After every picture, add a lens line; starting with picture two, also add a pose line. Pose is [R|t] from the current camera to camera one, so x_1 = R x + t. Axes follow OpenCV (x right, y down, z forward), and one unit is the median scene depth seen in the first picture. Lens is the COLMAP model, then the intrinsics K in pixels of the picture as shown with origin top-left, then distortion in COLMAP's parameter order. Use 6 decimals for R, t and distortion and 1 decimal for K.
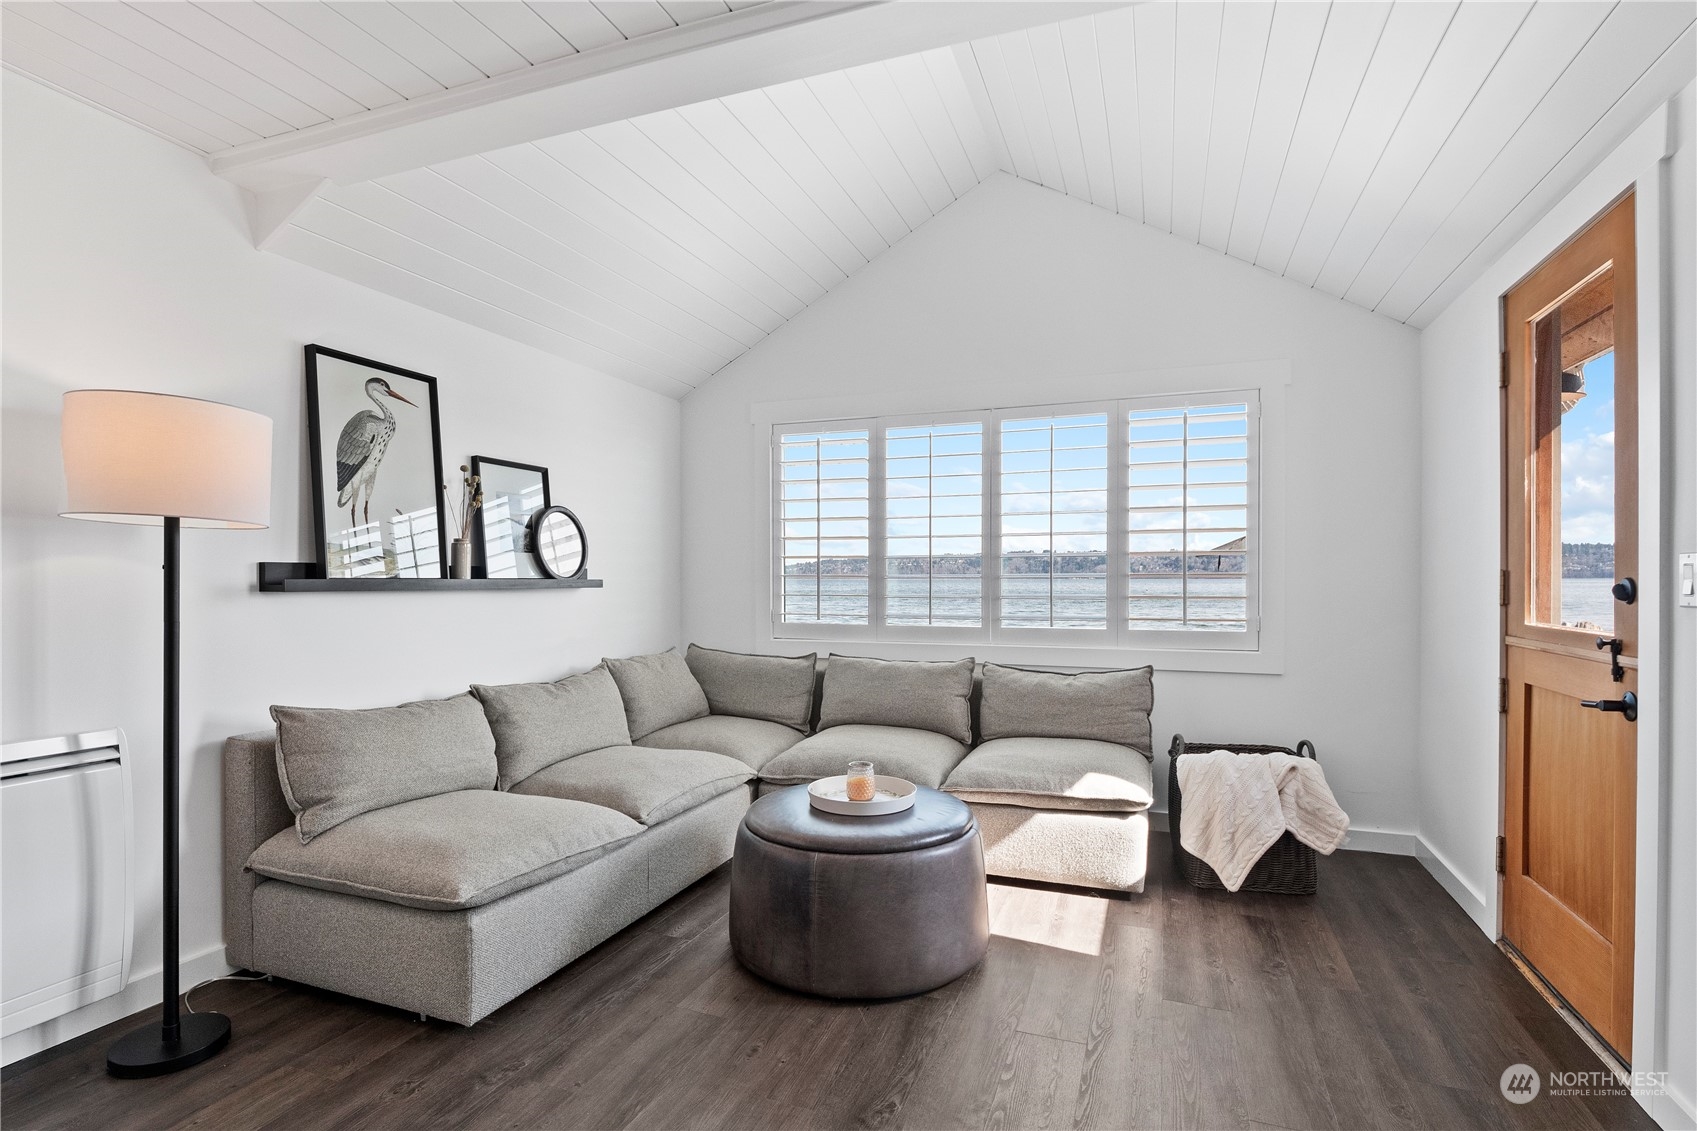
lens RADIAL K [[831.4, 0, 842.9], [0, 831.4, 574.1], [0, 0, 1]] dist [-0.013901, -0.001822]
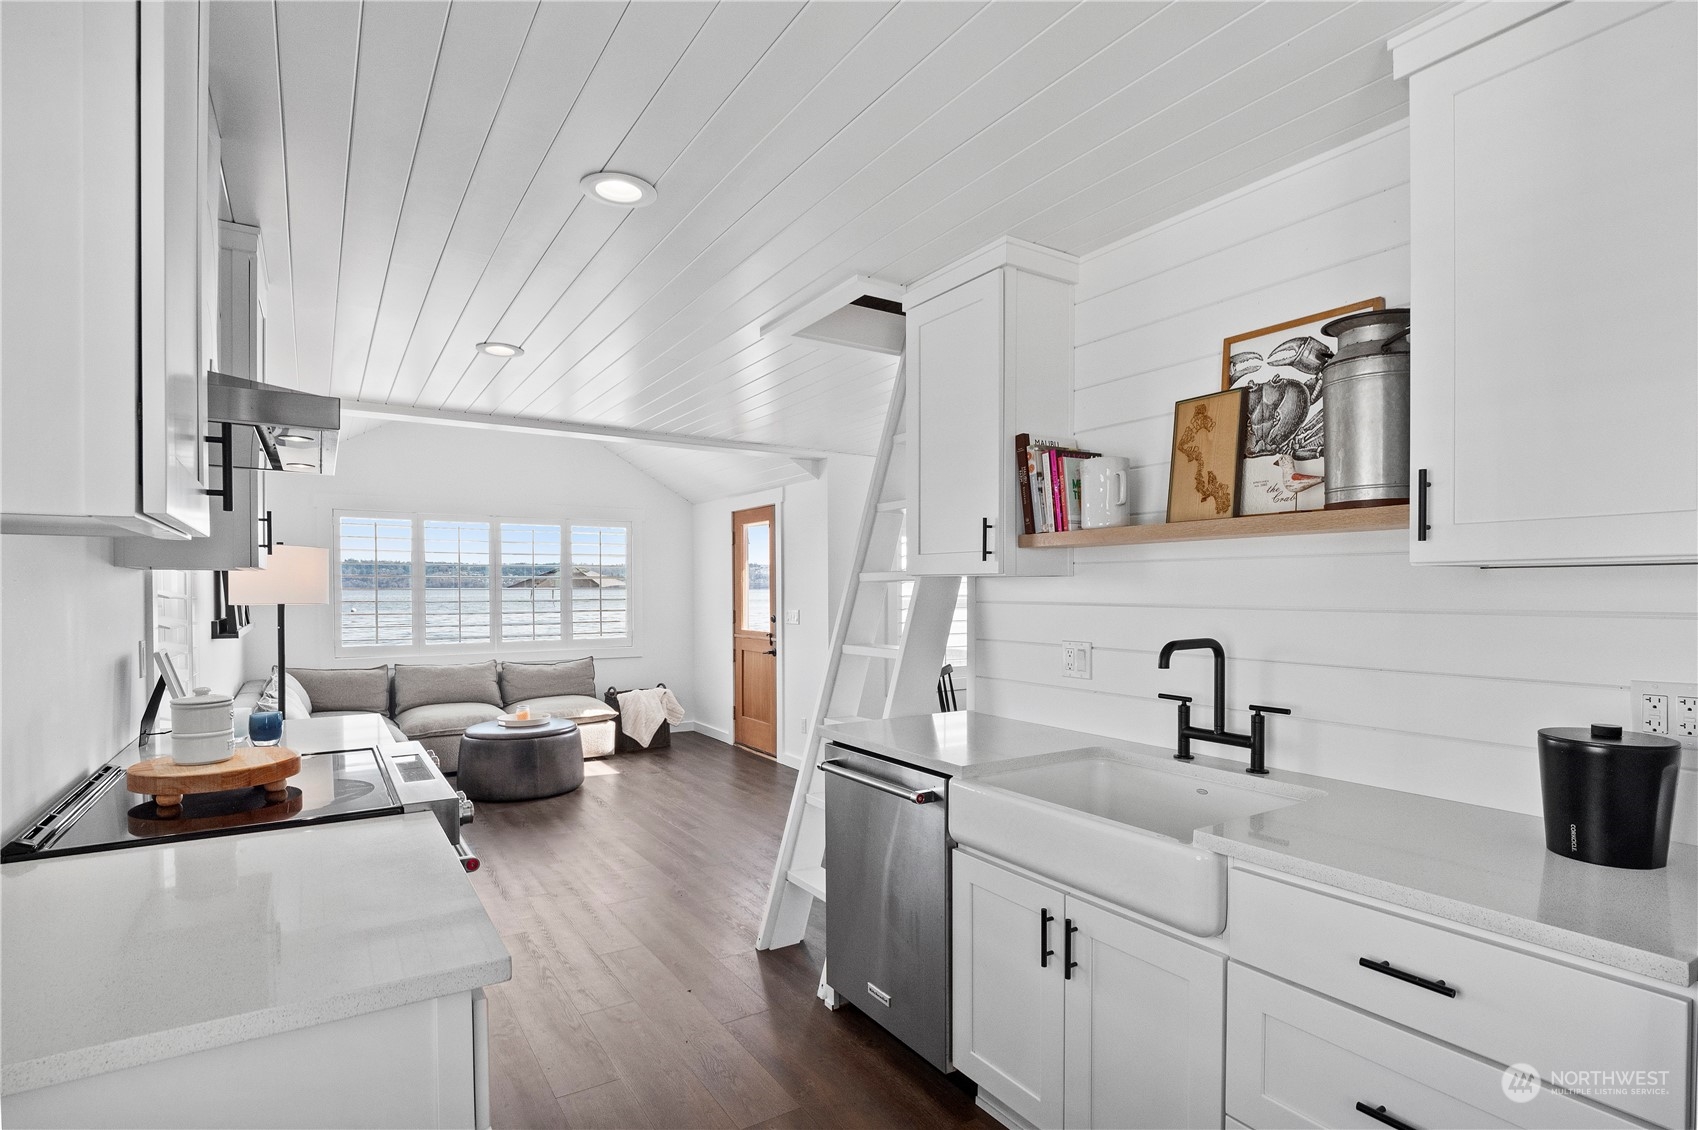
lens RADIAL K [[832.9, 0, 839.3], [0, 832.9, 593.4], [0, 0, 1]] dist [0.000629, -0.000489]
pose [[0.599167, -0.004192, 0.800613, -1.061584], [-0.002879, 0.999969, 0.007391, -0.071659], [-0.800619, -0.006733, 0.599136, -0.833381]]
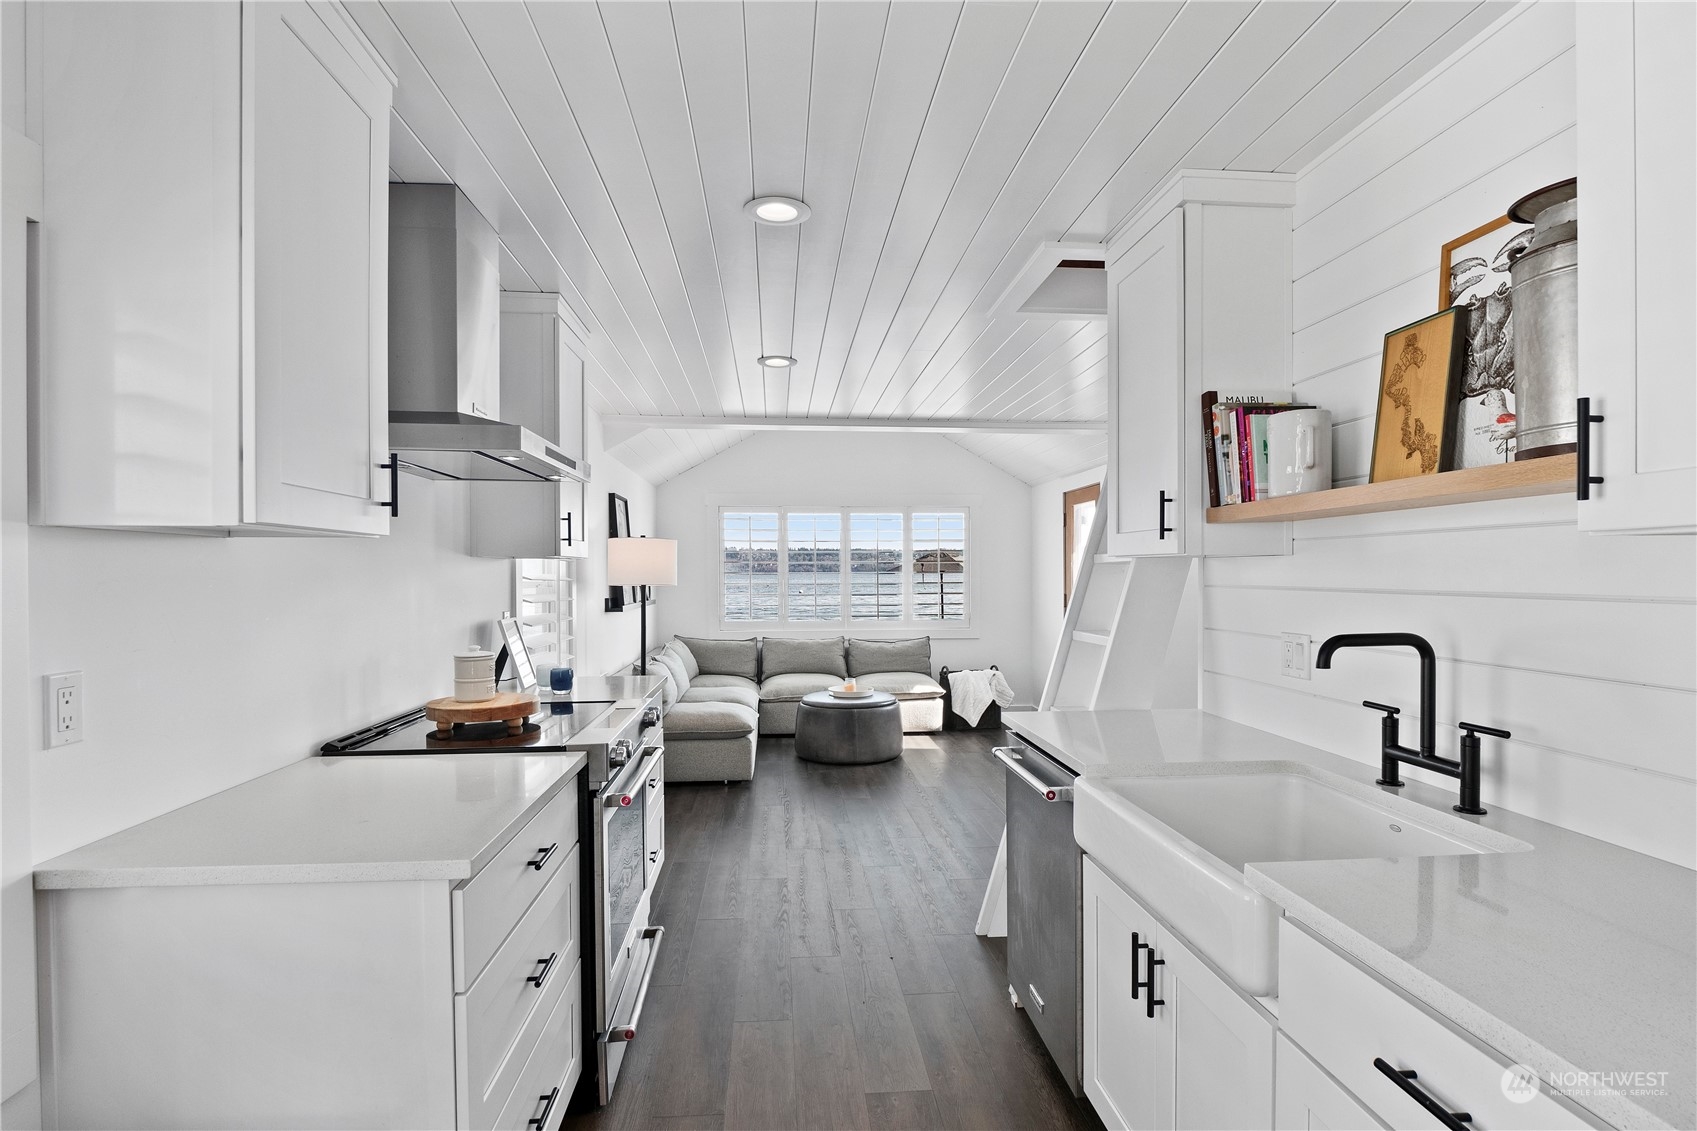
lens RADIAL K [[831.4, 0, 842.9], [0, 831.4, 574.1], [0, 0, 1]] dist [-0.013901, -0.001822]
pose [[0.902162, -0.003356, 0.431384, -0.887780], [0.001392, 0.999987, 0.004869, -0.071402], [-0.431395, -0.003792, 0.902155, -0.986193]]
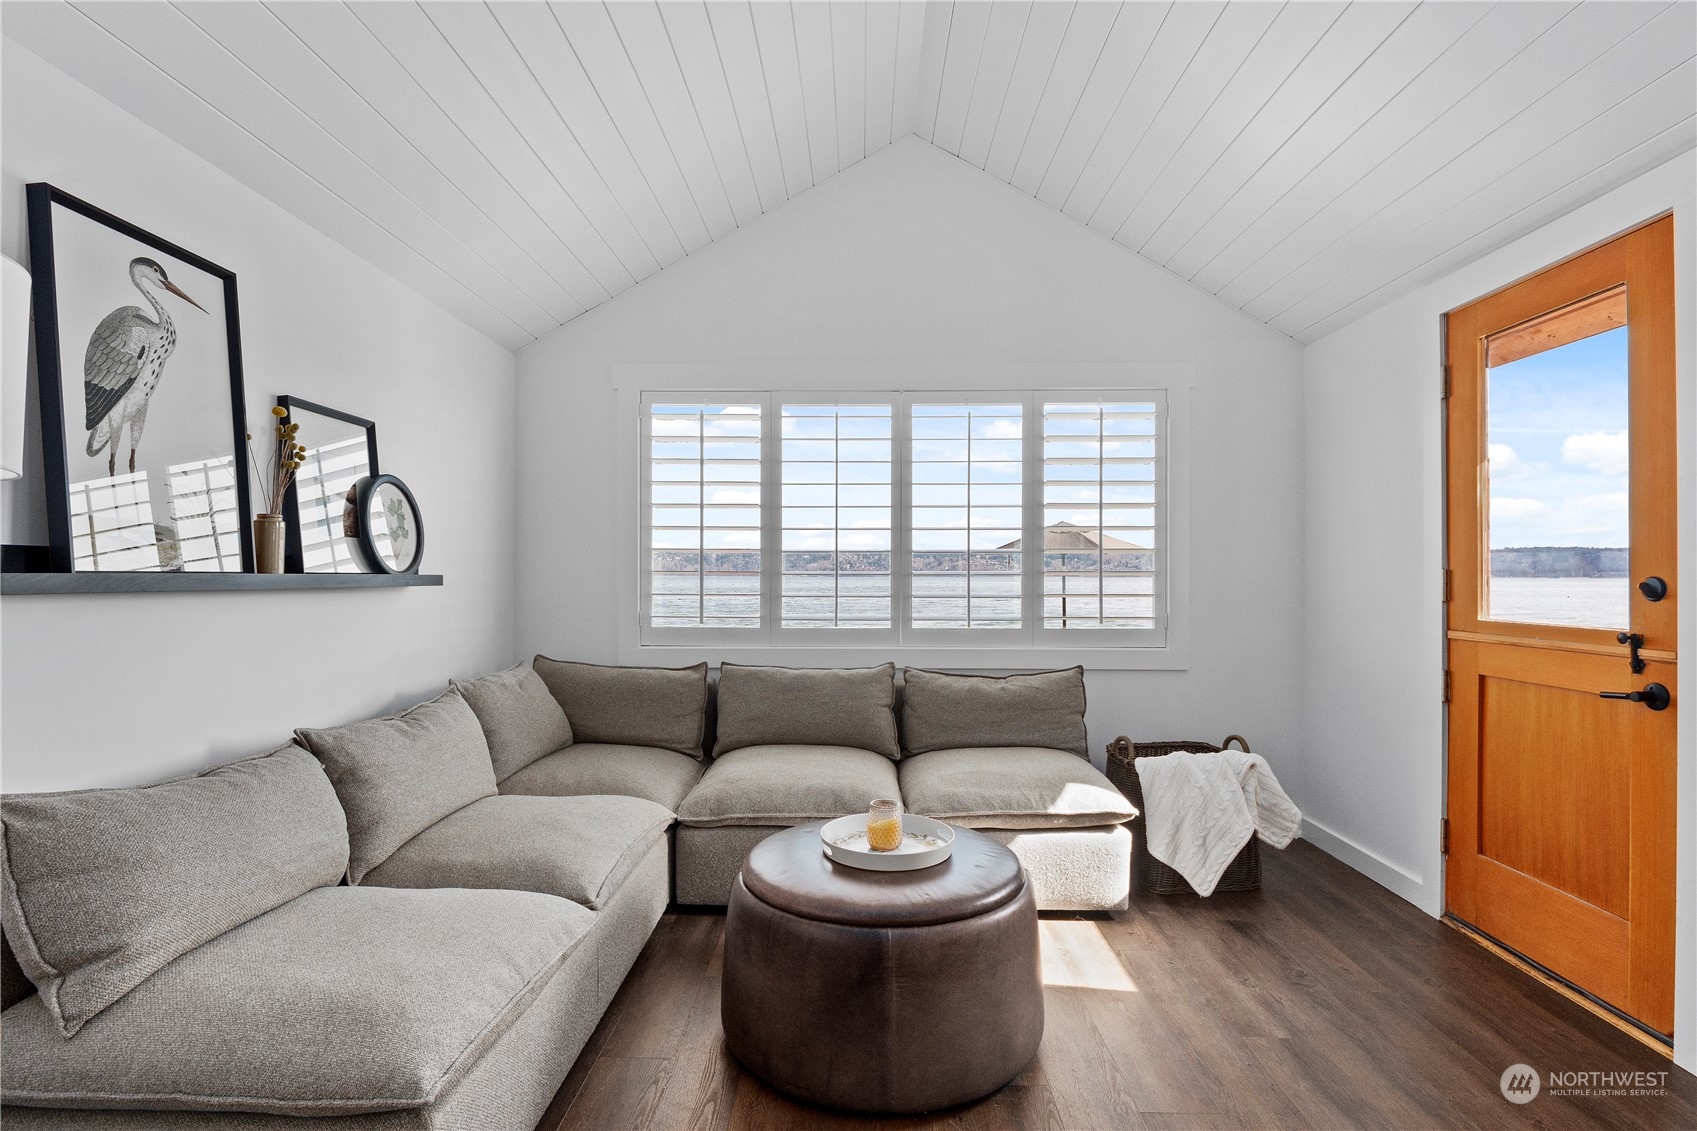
lens RADIAL K [[829.4, 0, 844.6], [0, 829.4, 563.4], [0, 0, 1]] dist [-0.013131, -0.000580]
pose [[0.943180, 0.007892, 0.332190, -0.249635], [-0.004944, 0.999941, -0.009719, 0.001814], [-0.332247, 0.007525, 0.943162, 0.212869]]
